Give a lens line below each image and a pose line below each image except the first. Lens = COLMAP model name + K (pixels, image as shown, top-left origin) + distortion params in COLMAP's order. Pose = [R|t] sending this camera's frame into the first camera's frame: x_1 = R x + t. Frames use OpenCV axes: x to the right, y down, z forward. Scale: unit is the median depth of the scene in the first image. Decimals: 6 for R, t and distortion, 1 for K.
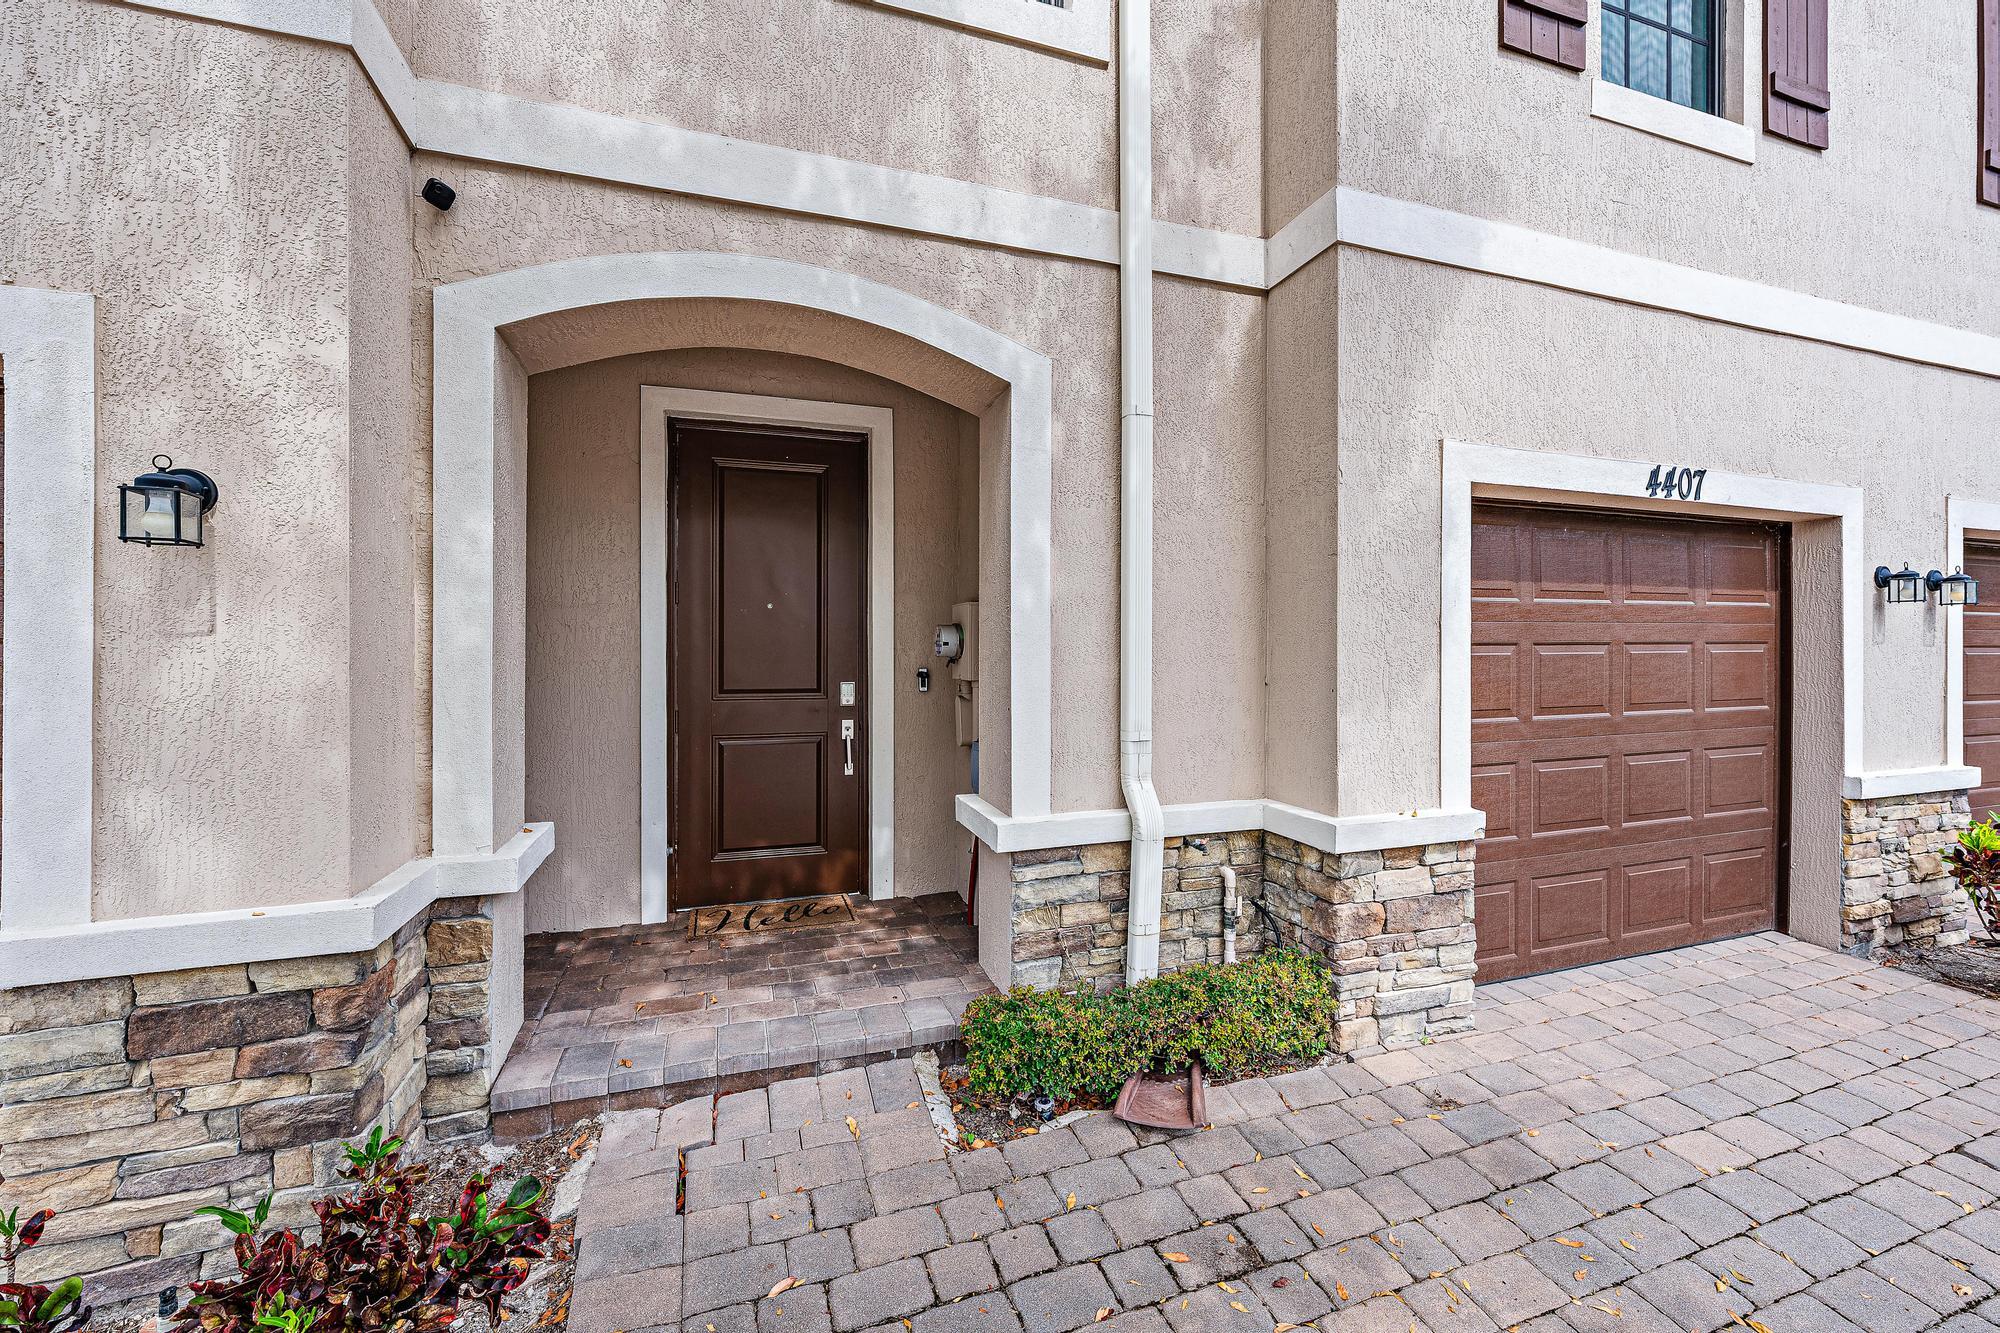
lens RADIAL K [[777.9, 0, 1006.3], [0, 777.9, 640.1], [0, 0, 1]] dist [-0.001309, 0.000056]
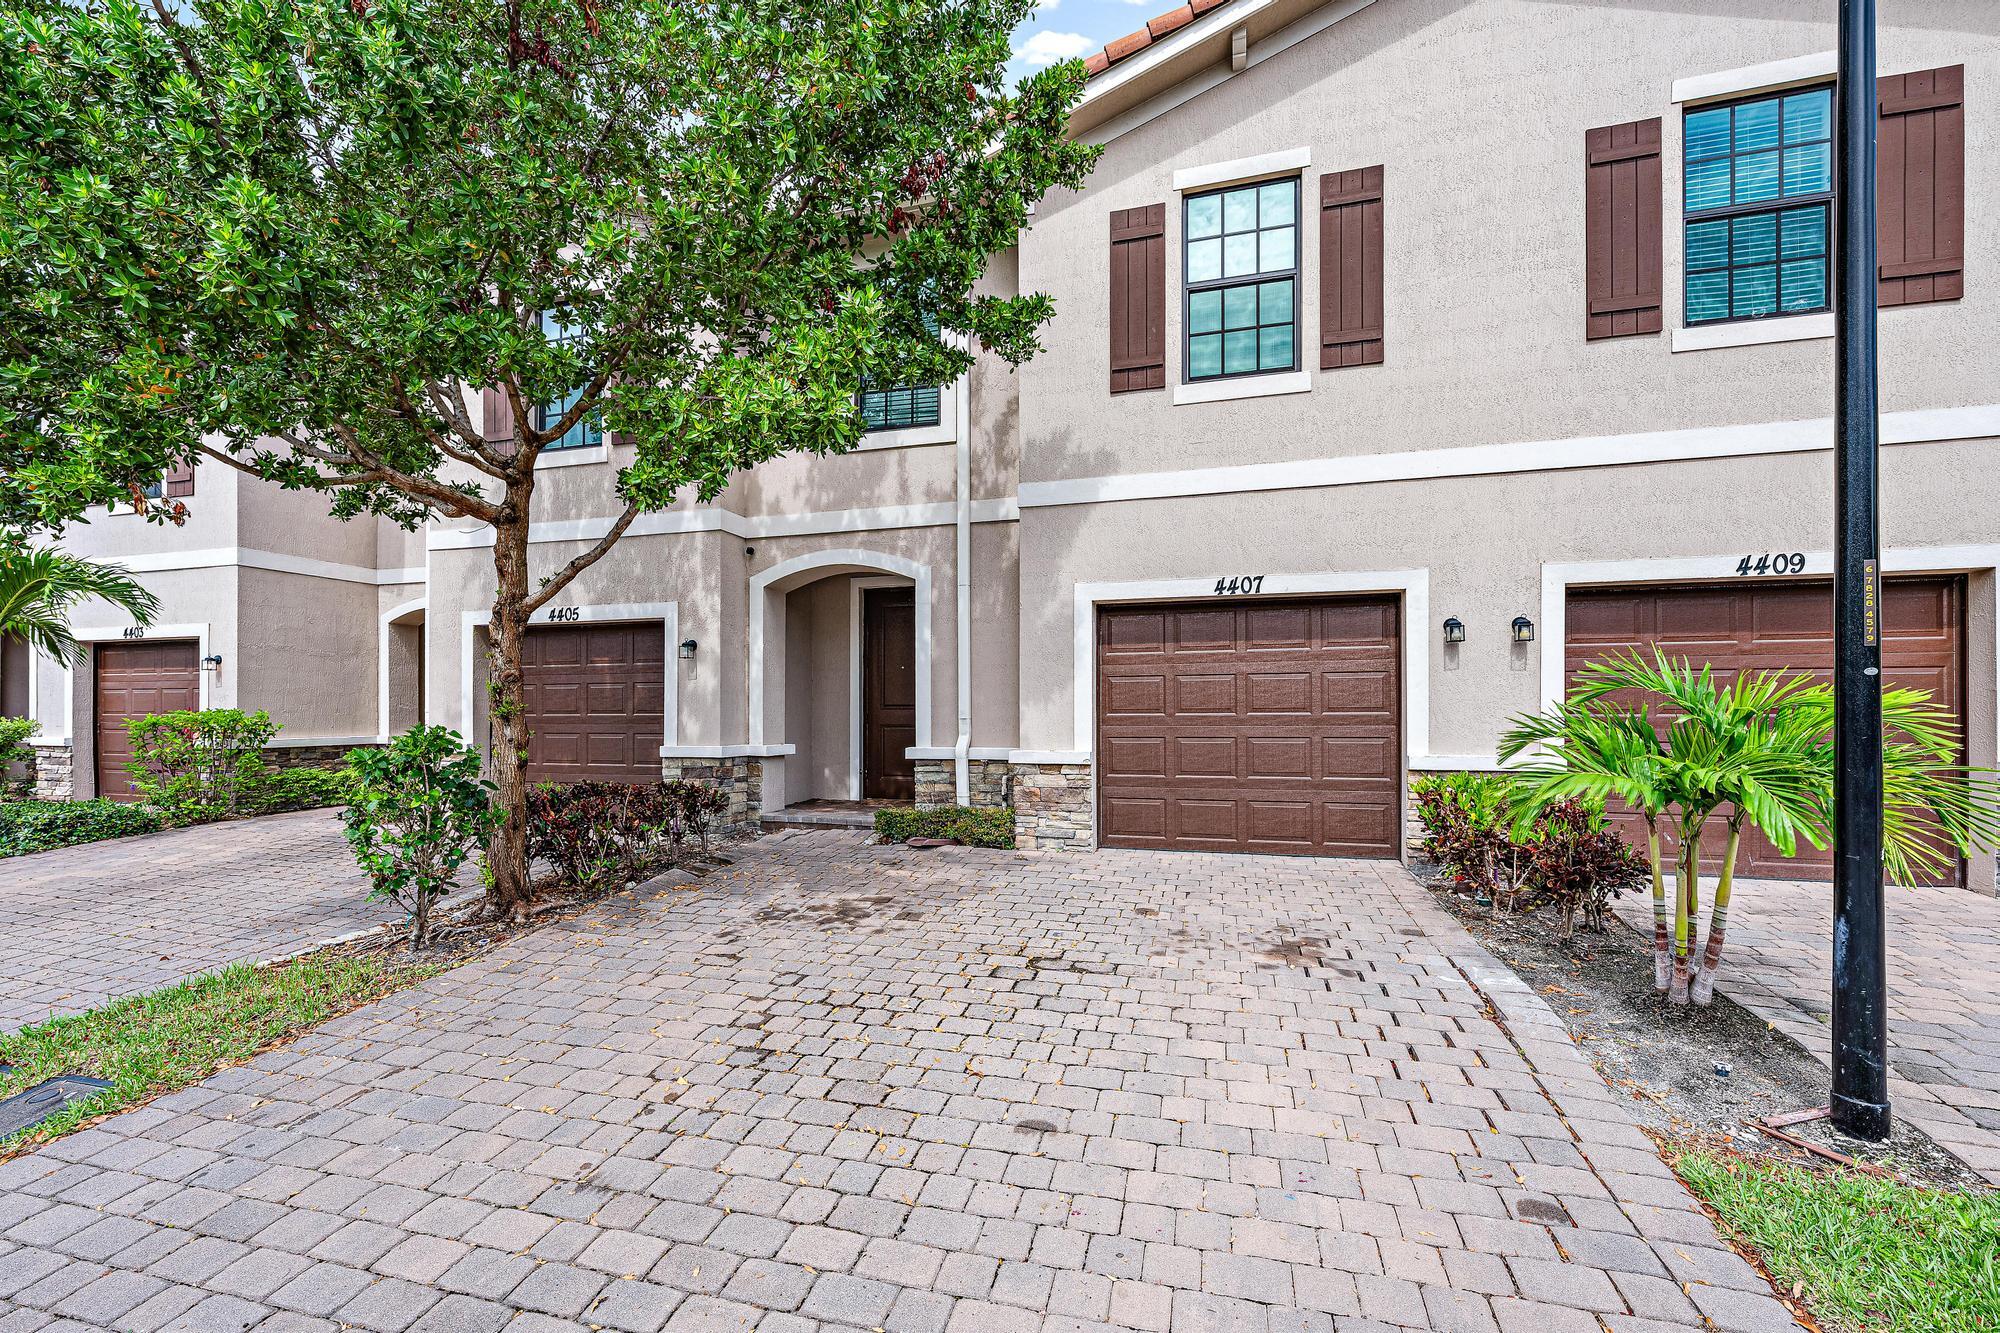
lens RADIAL K [[722.5, 0, 1008.9], [0, 722.5, 683.4], [0, 0, 1]] dist [-0.000108, 0.000015]
pose [[0.843936, -0.018509, -0.536125, 1.517973], [0.008996, 0.999752, -0.020354, 0.067126], [0.536369, 0.012355, 0.843893, -0.840216]]
